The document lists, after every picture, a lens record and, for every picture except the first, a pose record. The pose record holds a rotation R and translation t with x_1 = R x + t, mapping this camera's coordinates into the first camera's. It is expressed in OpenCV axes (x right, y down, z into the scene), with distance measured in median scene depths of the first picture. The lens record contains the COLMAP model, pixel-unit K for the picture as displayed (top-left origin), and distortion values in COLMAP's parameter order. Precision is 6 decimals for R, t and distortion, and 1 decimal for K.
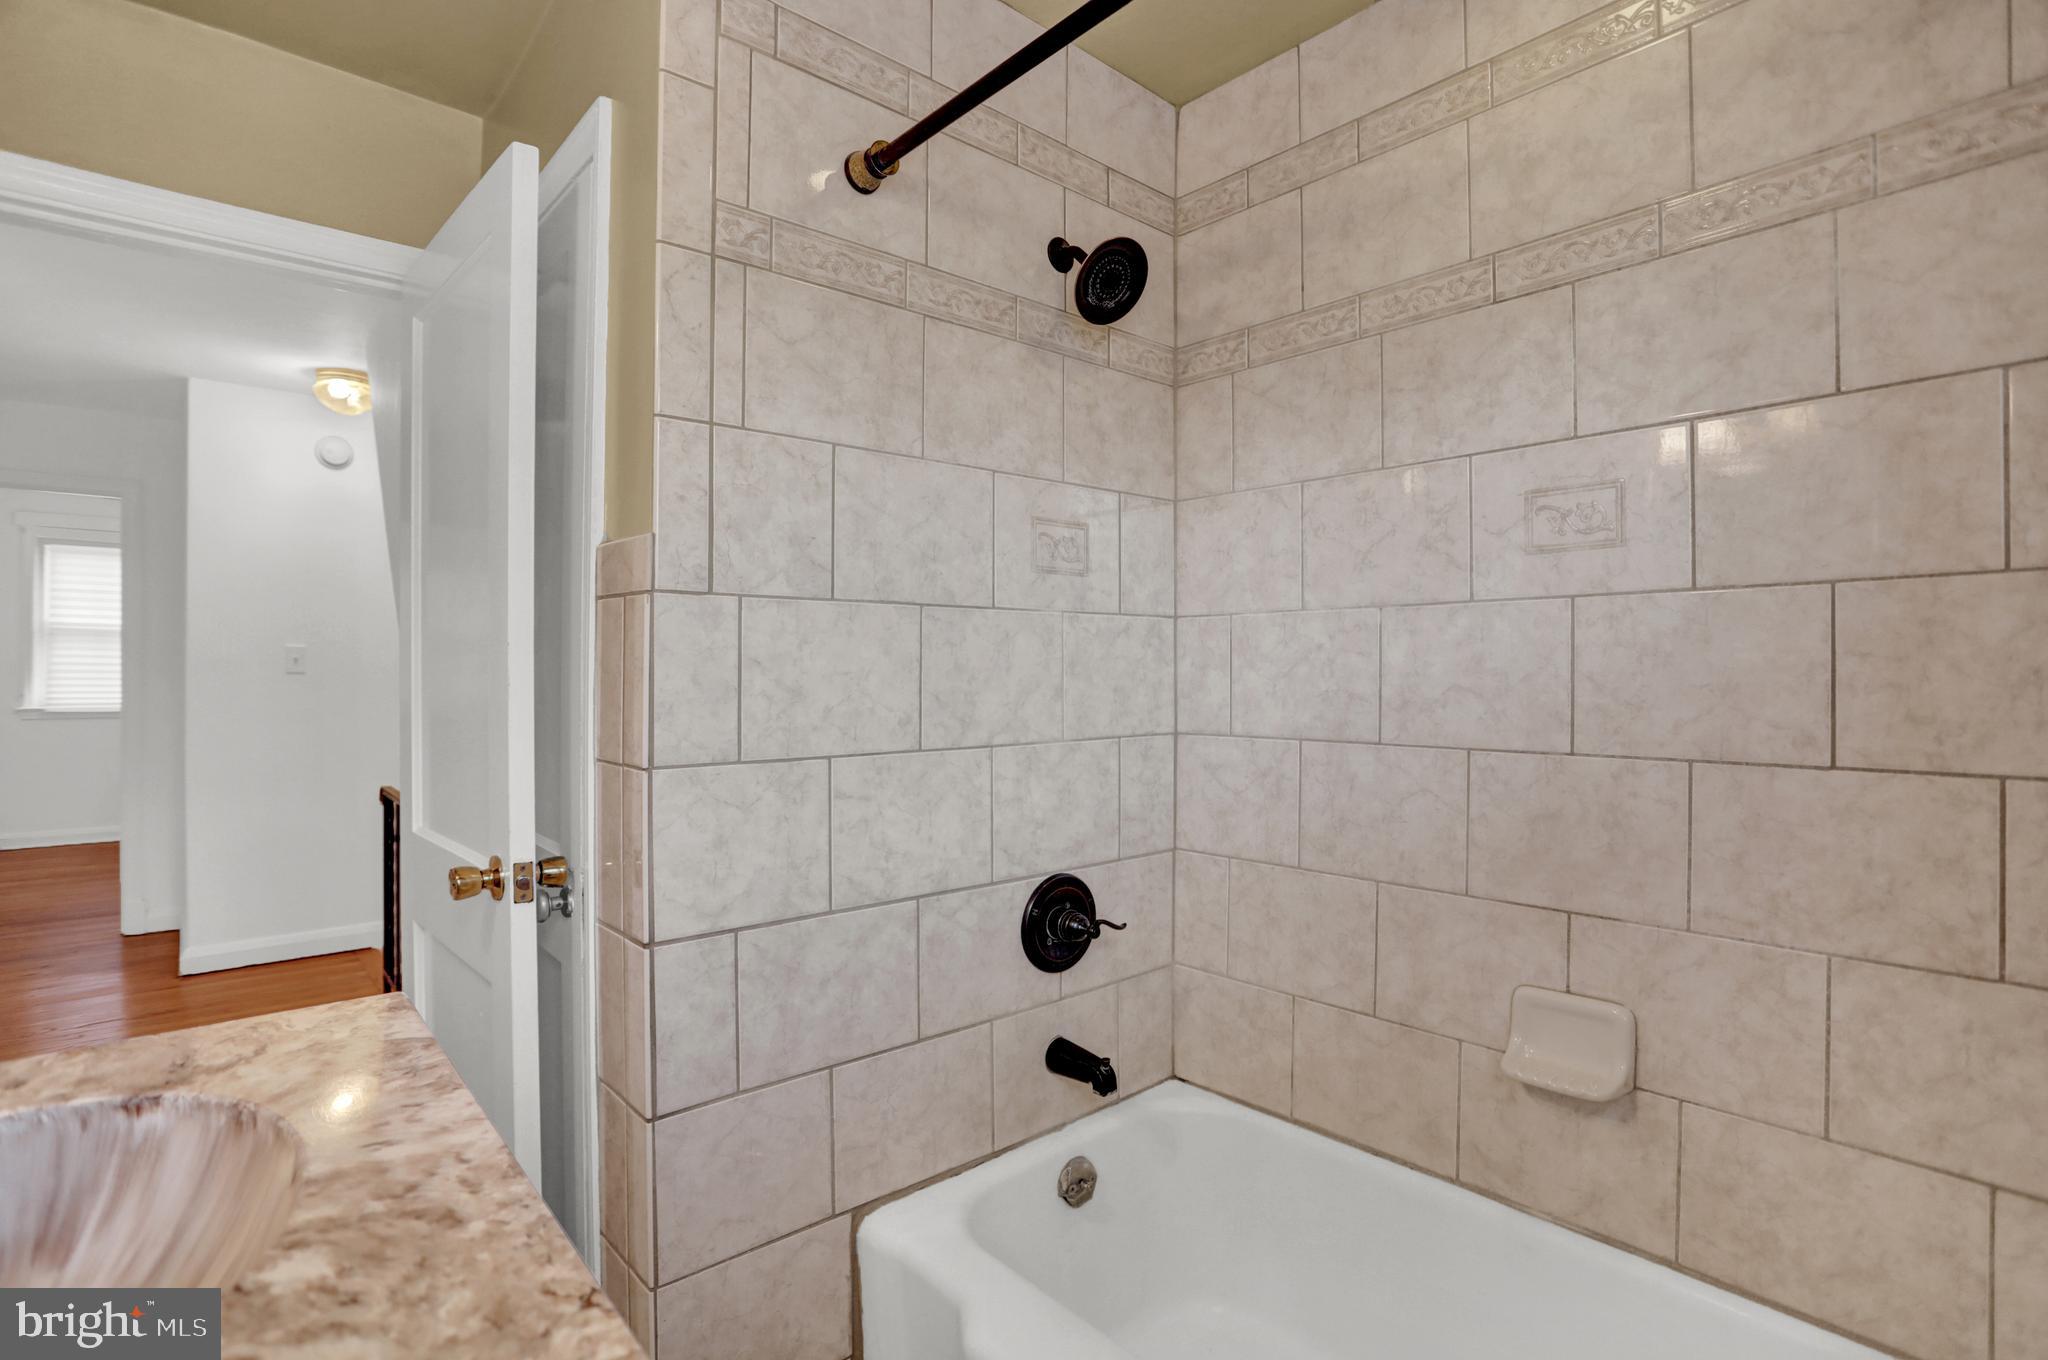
lens RADIAL K [[981.8, 0, 1021.9], [0, 981.8, 677.2], [0, 0, 1]] dist [-0.074258, 0.030719]
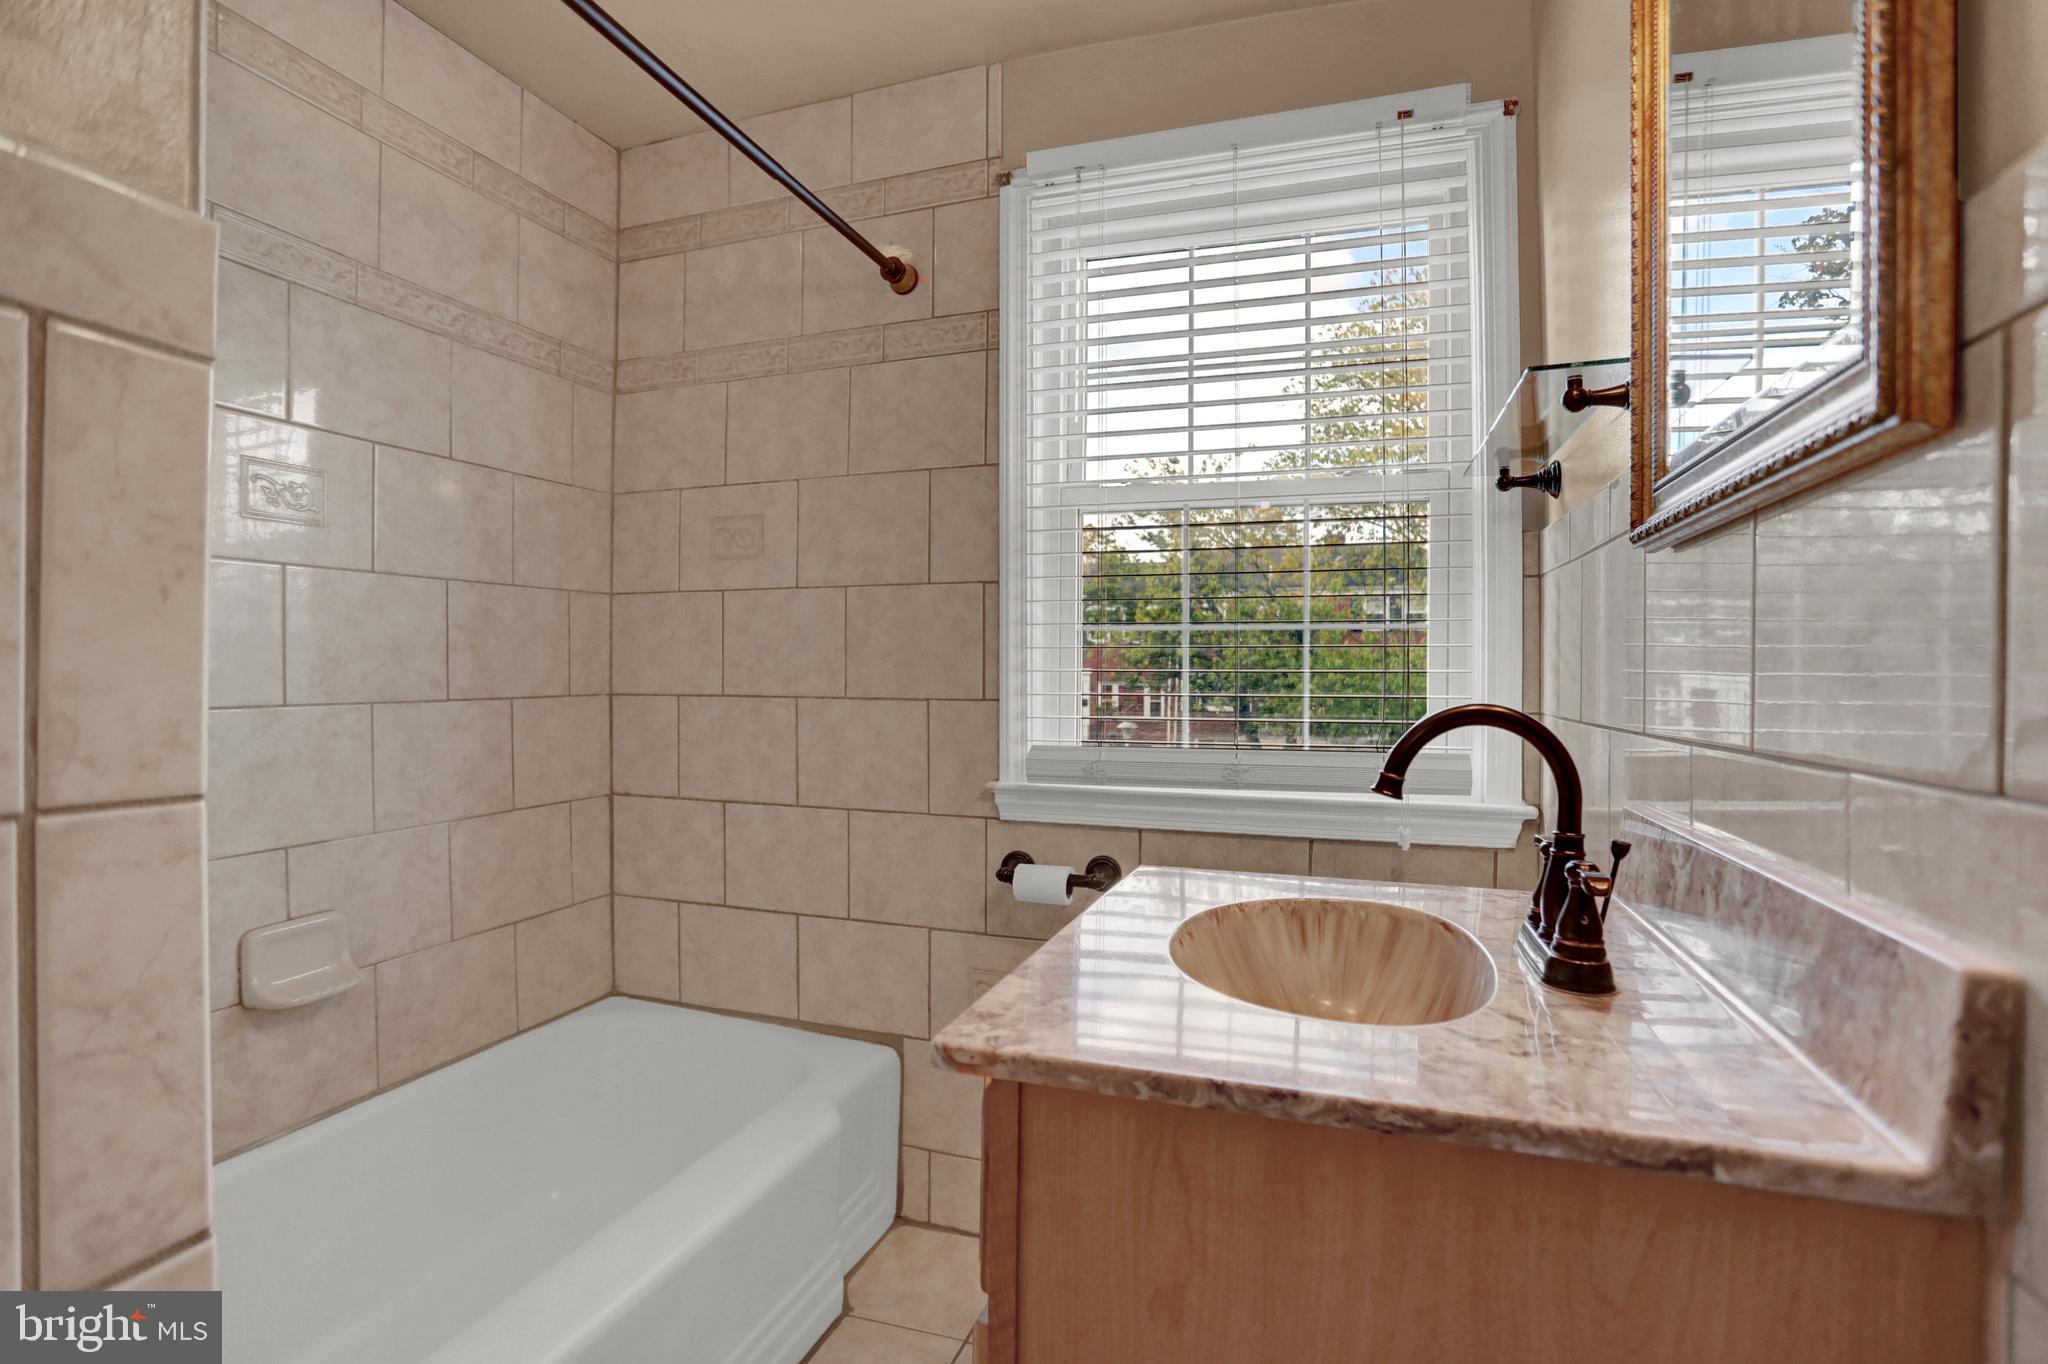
lens RADIAL K [[981.8, 0, 1021.9], [0, 981.8, 679.2], [0, 0, 1]] dist [-0.074258, 0.030719]
pose [[-0.498571, -0.008990, 0.866802, -0.922910], [0.000674, 0.999942, 0.010758, 0.043660], [-0.866849, 0.005948, -0.498536, 0.923682]]
